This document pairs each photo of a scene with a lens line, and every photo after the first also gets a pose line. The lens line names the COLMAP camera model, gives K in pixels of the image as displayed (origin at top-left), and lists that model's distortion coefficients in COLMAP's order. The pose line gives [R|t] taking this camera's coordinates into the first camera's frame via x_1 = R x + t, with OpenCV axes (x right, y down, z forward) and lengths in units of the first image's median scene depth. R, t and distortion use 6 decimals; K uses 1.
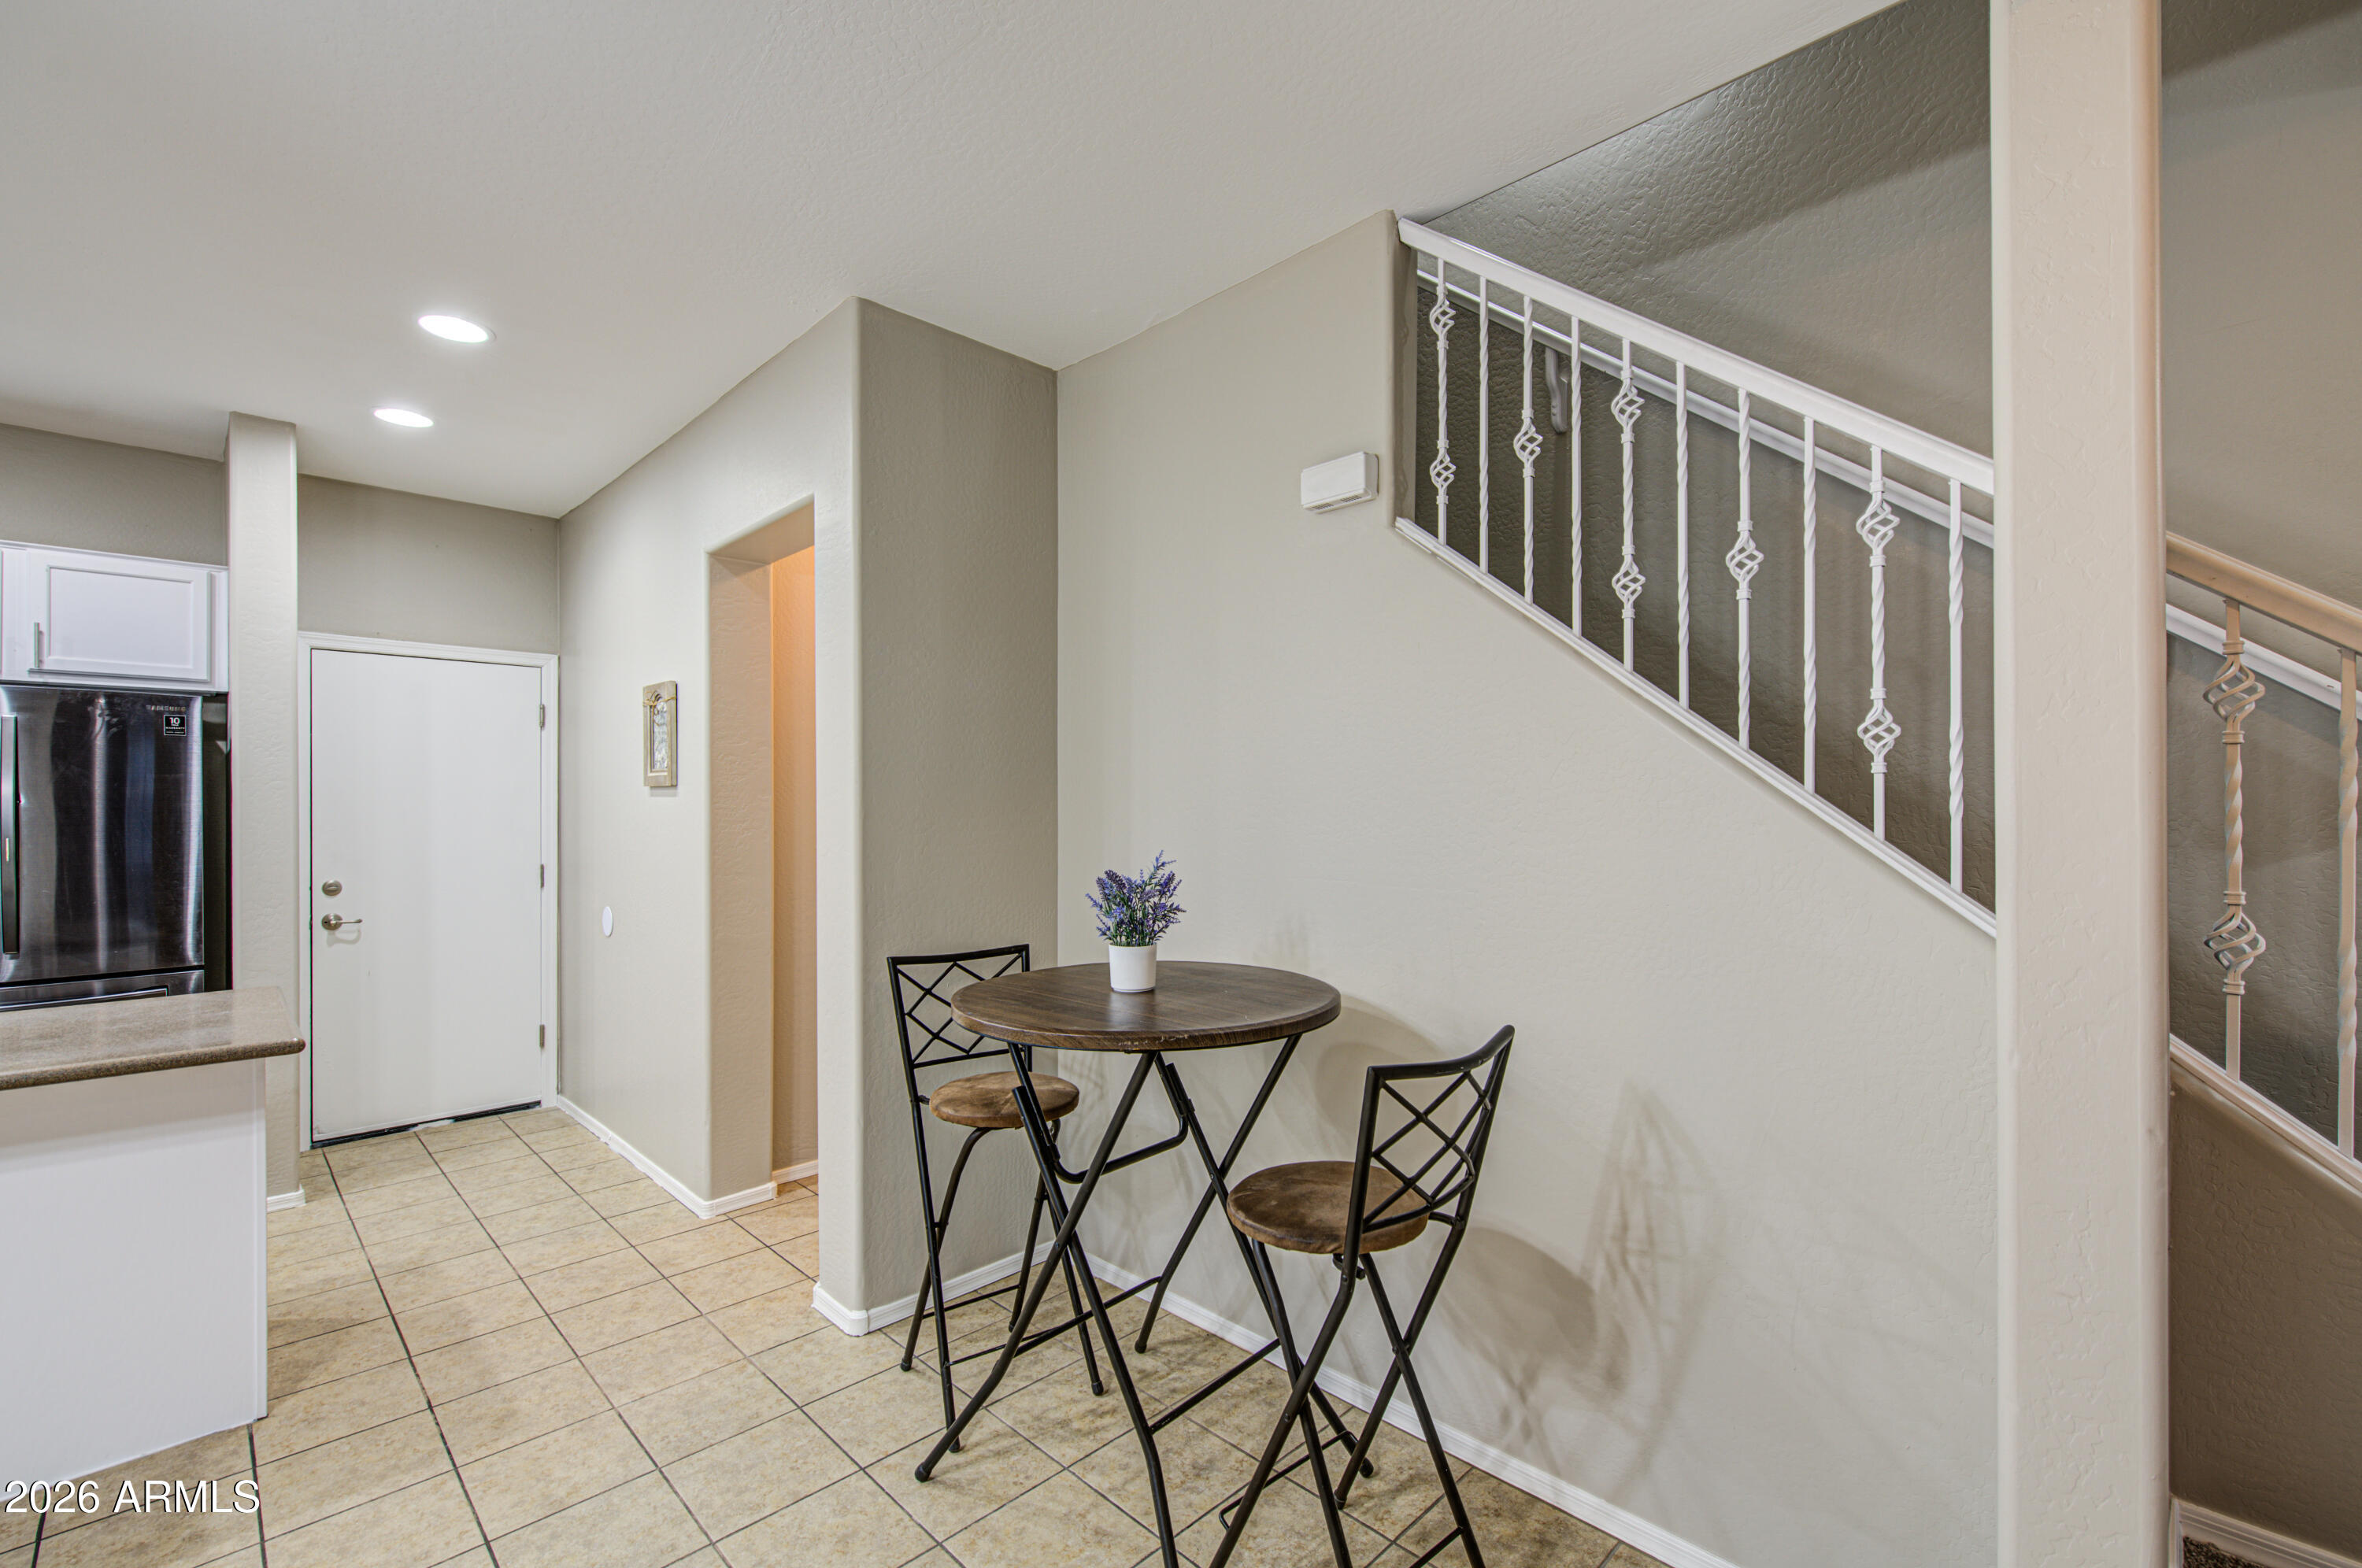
lens RADIAL K [[1013.1, 0, 1185.5], [0, 1013.1, 804.6], [0, 0, 1]] dist [0.000892, -0.001977]
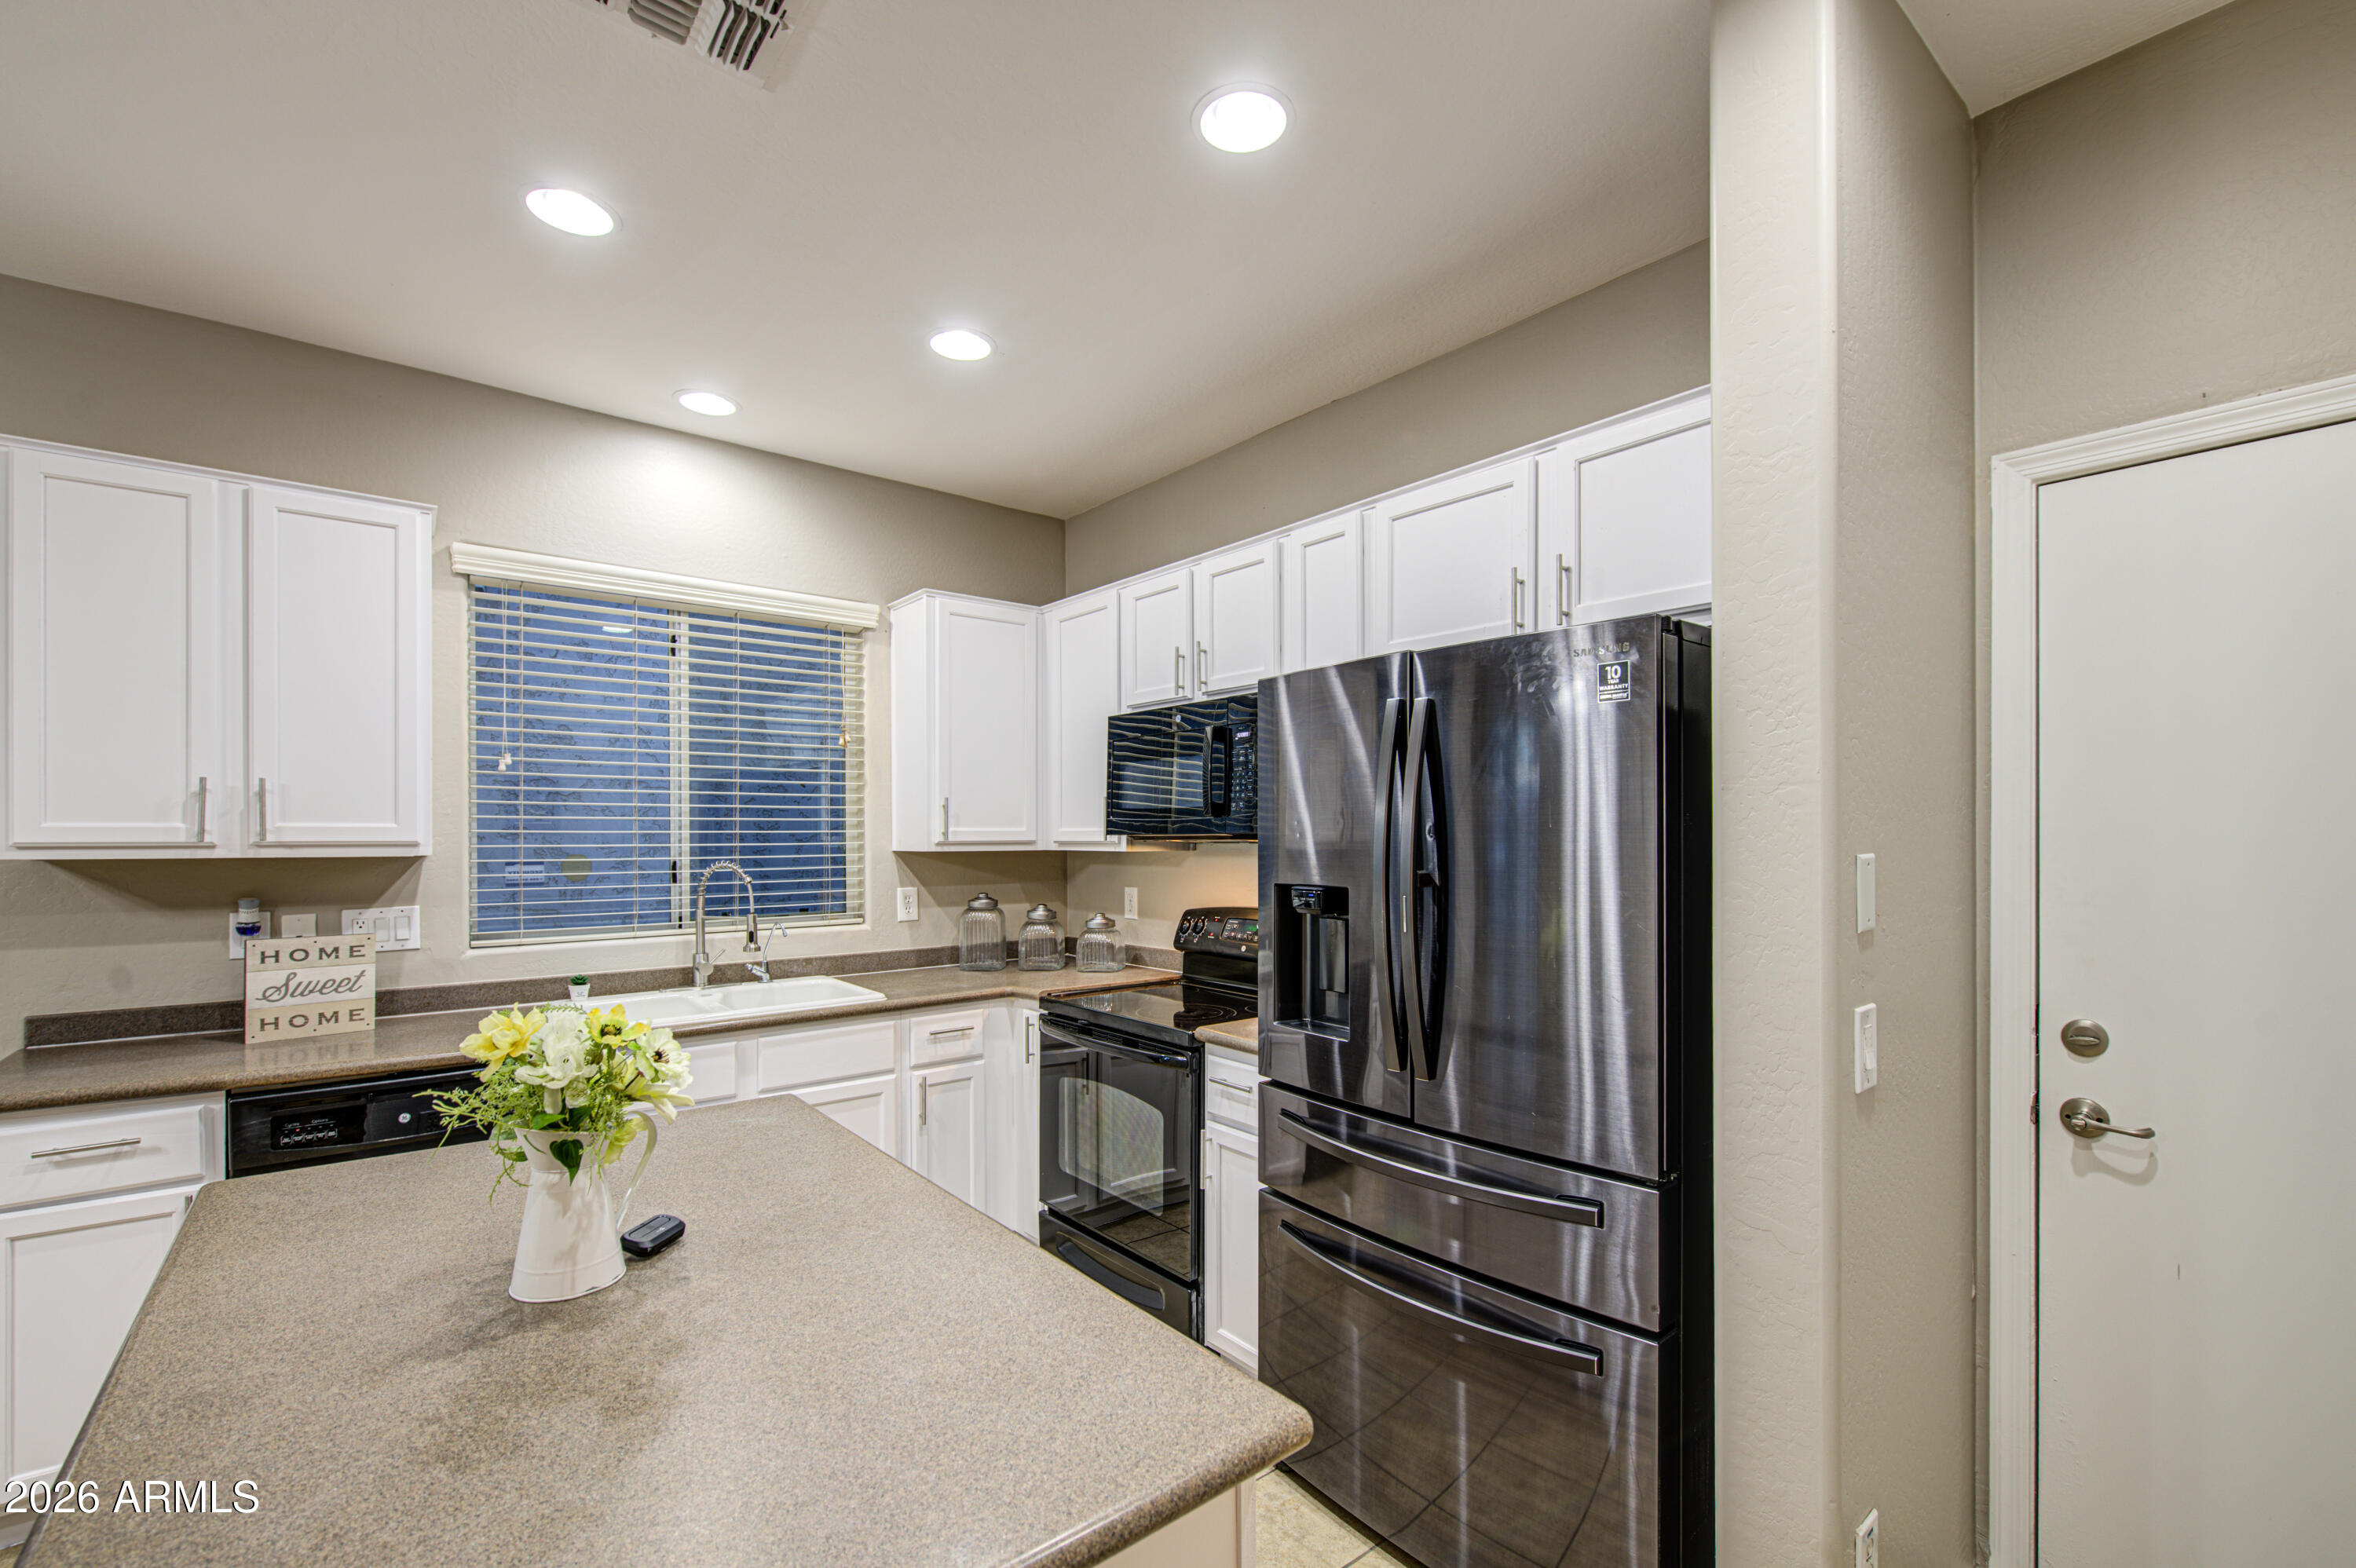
lens RADIAL K [[1010.5, 0, 1185.3], [0, 1010.5, 836.5], [0, 0, 1]] dist [0.000892, -0.001977]
pose [[-0.097157, 0.000478, -0.995269, -0.543915], [-0.000120, 1.000000, 0.000492, -0.002836], [0.995269, 0.000167, -0.097157, 0.939342]]
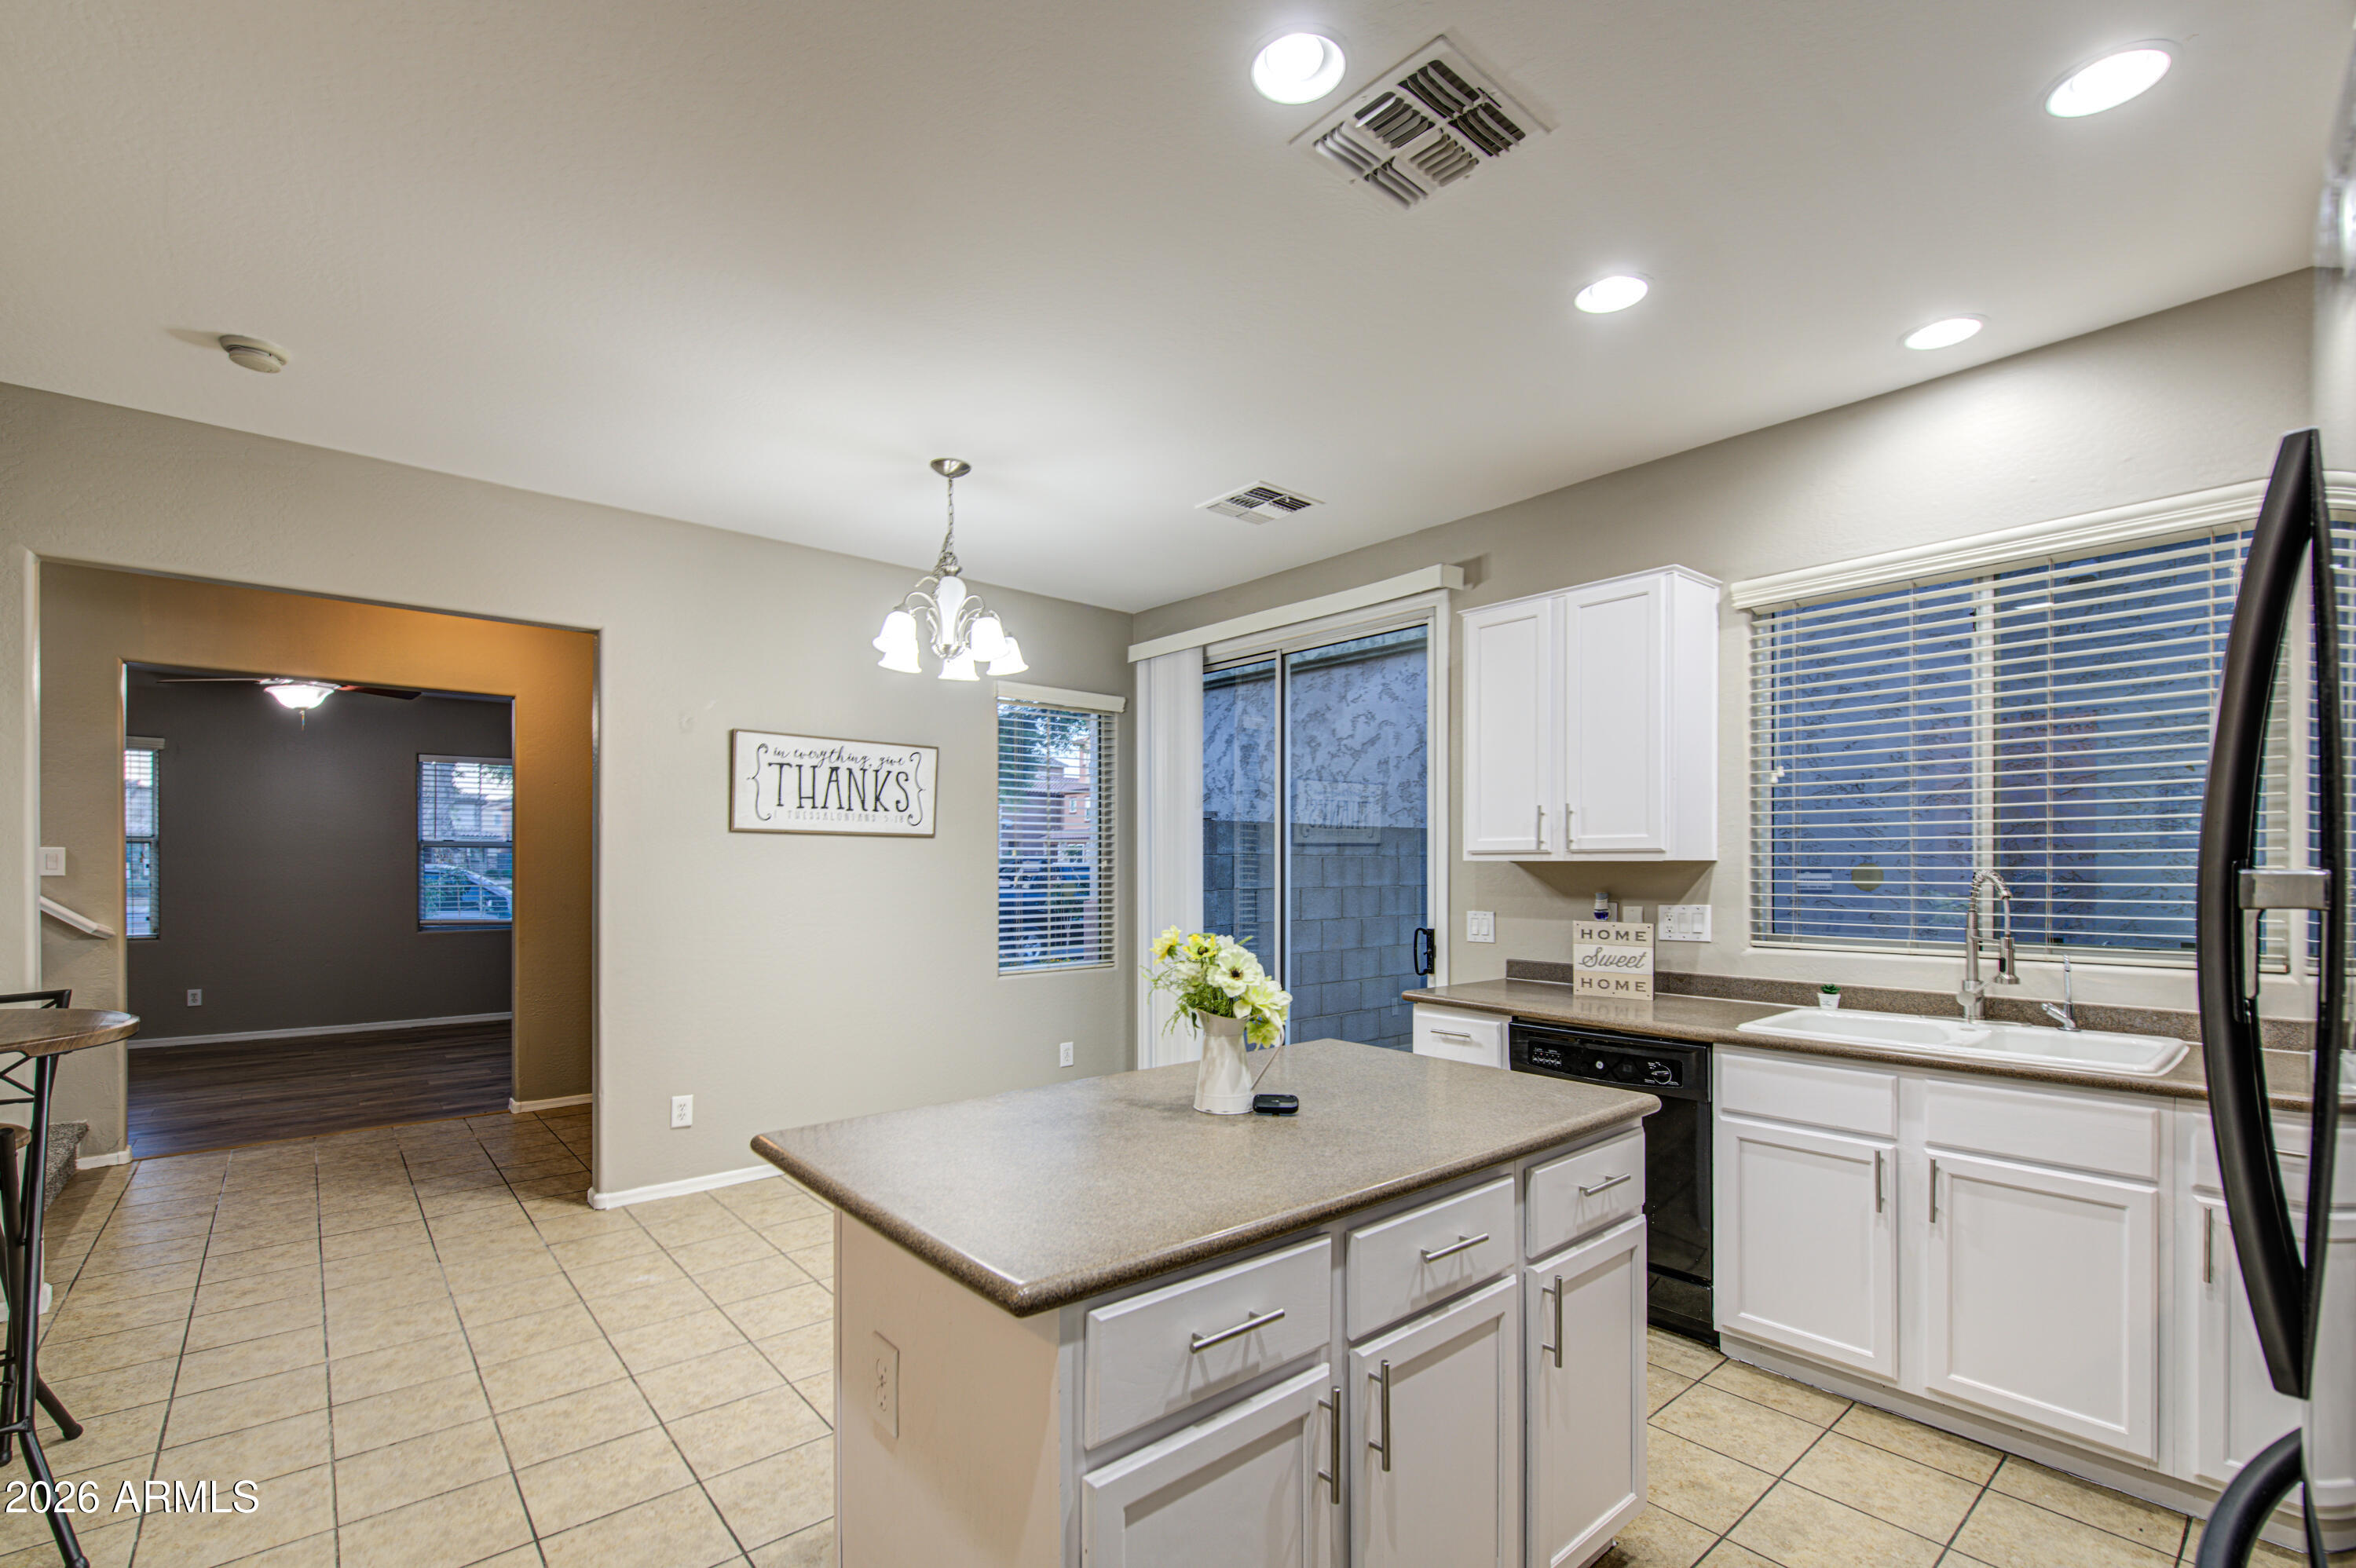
lens RADIAL K [[1010.5, 0, 1165.1], [0, 1010.5, 868.6], [0, 0, 1]] dist [0.000892, -0.001977]
pose [[-0.996809, -0.001179, 0.079816, -0.923678], [-0.000775, 0.999987, 0.005102, 0.018291], [-0.079821, 0.005024, -0.996797, 1.291053]]
